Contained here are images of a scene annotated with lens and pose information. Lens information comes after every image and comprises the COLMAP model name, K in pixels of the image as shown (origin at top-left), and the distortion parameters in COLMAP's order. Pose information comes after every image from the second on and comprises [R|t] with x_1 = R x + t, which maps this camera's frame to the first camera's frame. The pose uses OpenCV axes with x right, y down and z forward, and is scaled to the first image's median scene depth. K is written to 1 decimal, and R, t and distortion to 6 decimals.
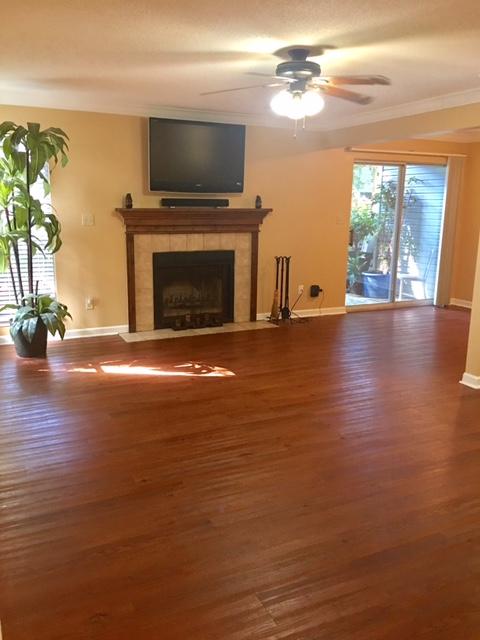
lens RADIAL K [[543.1, 0, 239.9], [0, 543.1, 317.4], [0, 0, 1]] dist [0.076110, -0.116721]
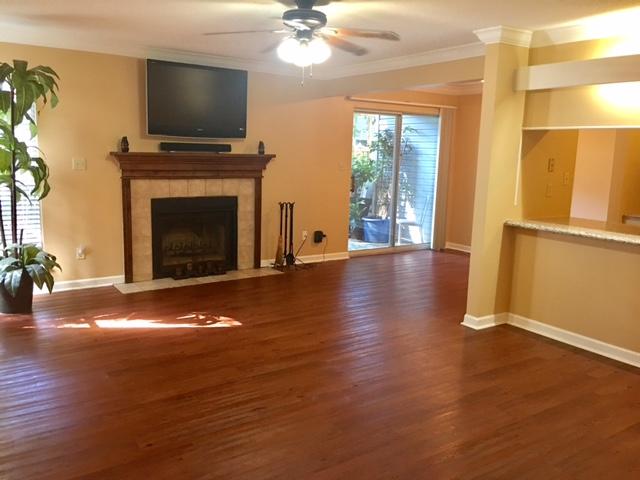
lens RADIAL K [[543.1, 0, 320.0], [0, 543.1, 240.0], [0, 0, 1]] dist [0.076110, -0.116721]
pose [[0.988472, -0.011829, 0.150943, -0.012740], [0.018059, 0.999038, -0.039973, -0.002584], [-0.150325, 0.042238, 0.987734, 0.012313]]
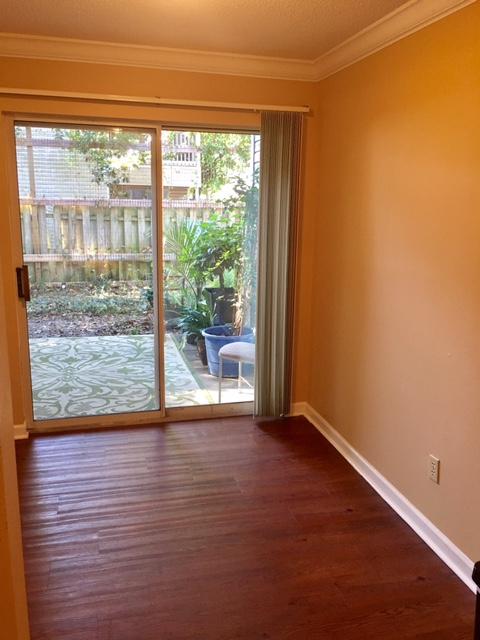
lens RADIAL K [[543.1, 0, 239.9], [0, 543.1, 317.4], [0, 0, 1]] dist [0.076110, -0.116721]
pose [[0.983276, 0.039285, -0.177833, 0.559978], [-0.039752, 0.999209, 0.000940, -0.147521], [0.177729, 0.006145, 0.984060, 0.672227]]
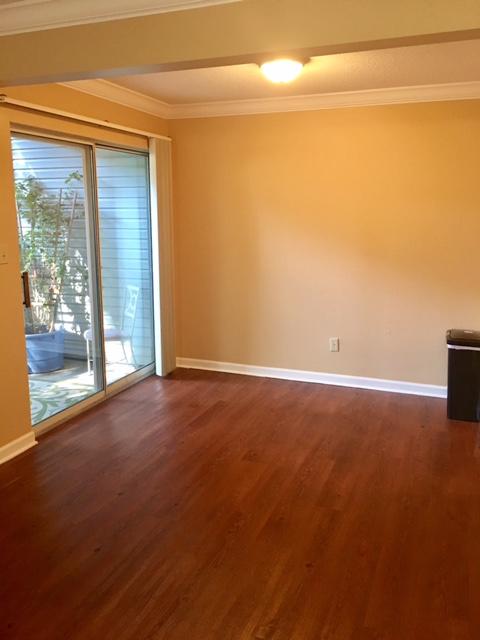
lens RADIAL K [[544.8, 0, 239.2], [0, 544.8, 318.1], [0, 0, 1]] dist [0.072400, -0.101851]
pose [[0.727259, -0.152023, 0.669316, 0.015303], [0.157010, 0.986153, 0.053384, -0.139590], [-0.668164, 0.066265, 0.741057, 0.612421]]
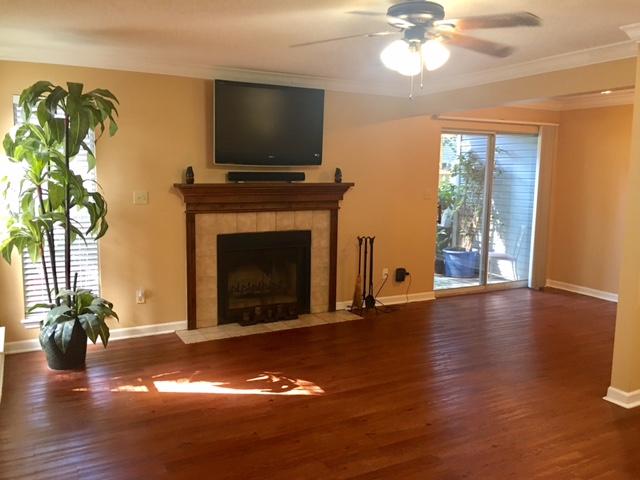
lens RADIAL K [[544.8, 0, 314.1], [0, 544.8, 240.4], [0, 0, 1]] dist [0.072400, -0.101851]
pose [[0.999282, -0.006964, 0.037239, -0.039903], [0.010002, 0.996580, -0.082022, -0.037872], [-0.036541, 0.082336, 0.995935, 0.143157]]
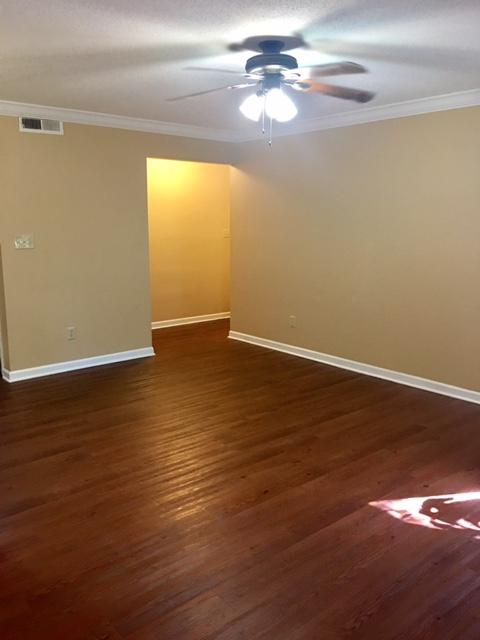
lens RADIAL K [[543.1, 0, 239.9], [0, 543.1, 317.4], [0, 0, 1]] dist [0.076110, -0.116721]
pose [[-0.966860, 0.031598, -0.253342, 0.220087], [-0.069060, 0.922949, 0.378677, -0.235875], [0.245788, 0.383624, -0.890180, 1.089795]]
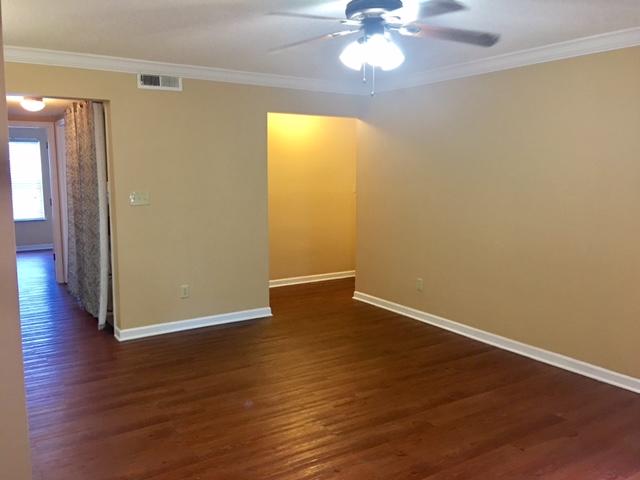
lens RADIAL K [[544.8, 0, 314.1], [0, 544.8, 240.4], [0, 0, 1]] dist [0.072400, -0.101851]
pose [[-0.992491, 0.003479, -0.122269, 0.164648], [-0.038283, 0.940543, 0.337511, -0.232480], [0.116174, 0.339658, -0.933347, 1.045604]]
